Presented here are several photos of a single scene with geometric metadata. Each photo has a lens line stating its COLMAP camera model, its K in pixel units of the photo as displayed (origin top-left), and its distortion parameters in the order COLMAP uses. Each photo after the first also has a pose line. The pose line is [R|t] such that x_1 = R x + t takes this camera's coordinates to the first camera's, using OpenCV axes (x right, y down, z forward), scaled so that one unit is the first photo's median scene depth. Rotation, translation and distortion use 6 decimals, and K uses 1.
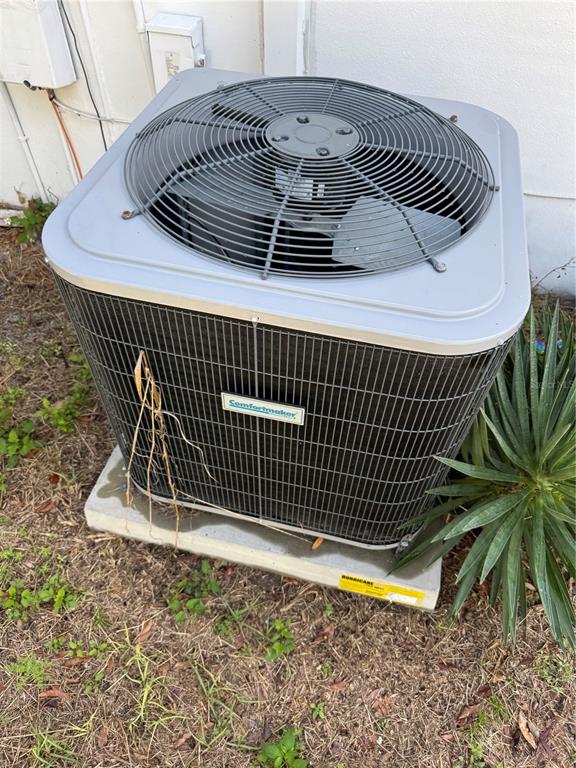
lens RADIAL K [[540.7, 0, 292.6], [0, 540.7, 385.7], [0, 0, 1]] dist [0.052118, -0.055110]
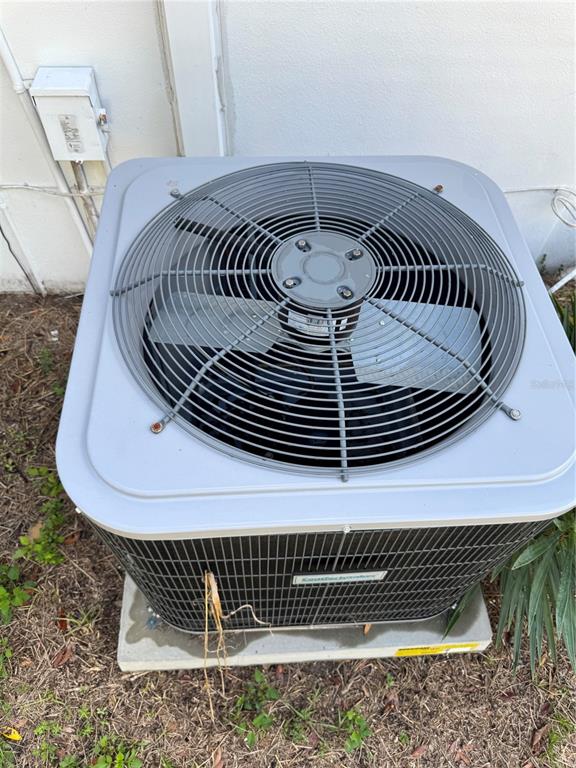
lens RADIAL K [[540.7, 0, 286.5], [0, 540.7, 383.7], [0, 0, 1]] dist [0.052118, -0.055110]
pose [[0.960840, -0.233015, 0.149968, -0.139789], [0.215832, 0.968734, 0.122358, -0.280638], [-0.173791, -0.085198, 0.981090, 0.090046]]
